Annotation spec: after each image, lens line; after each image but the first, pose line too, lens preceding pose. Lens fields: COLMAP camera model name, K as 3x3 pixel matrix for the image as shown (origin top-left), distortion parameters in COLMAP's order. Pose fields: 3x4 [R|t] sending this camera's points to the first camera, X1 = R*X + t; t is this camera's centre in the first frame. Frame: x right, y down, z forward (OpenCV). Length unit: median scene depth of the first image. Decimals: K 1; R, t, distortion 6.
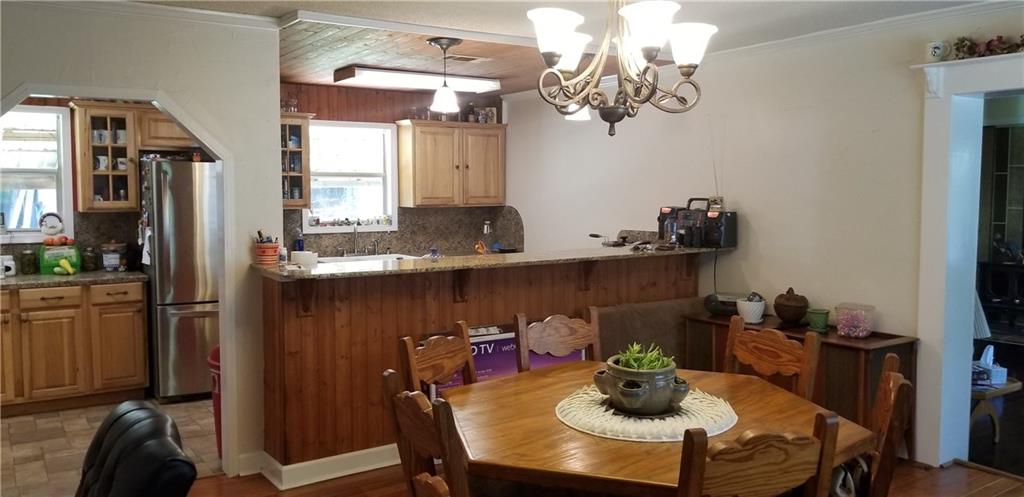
lens RADIAL K [[787.1, 0, 505.9], [0, 787.1, 254.8], [0, 0, 1]] dist [0.031211, -0.039203]
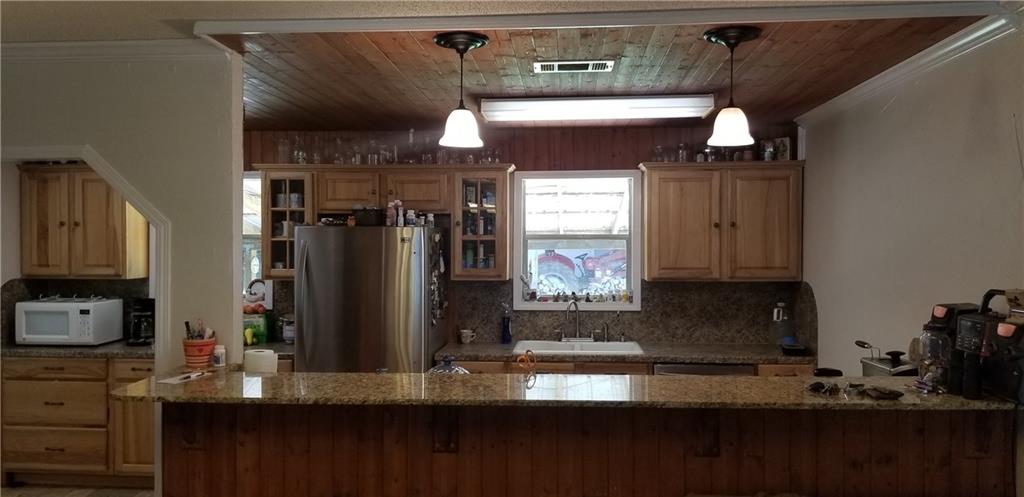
lens RADIAL K [[787.1, 0, 526.3], [0, 787.1, 264.8], [0, 0, 1]] dist [0.031211, -0.039203]
pose [[0.799240, 0.017691, -0.600751, 0.232450], [-0.049732, 0.998085, -0.036772, -0.042889], [0.598951, 0.059267, 0.798590, 0.345372]]
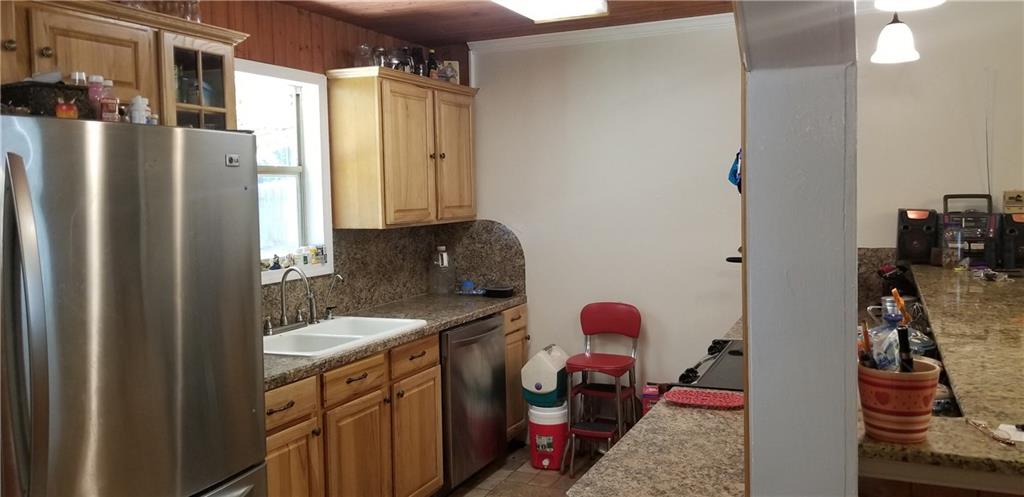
lens RADIAL K [[787.1, 0, 513.7], [0, 787.1, 242.9], [0, 0, 1]] dist [0.031211, -0.039203]
pose [[0.850700, -0.053843, 0.522887, -0.325296], [0.068546, 0.997609, -0.008794, -0.039423], [-0.521163, 0.043323, 0.852357, 0.489247]]
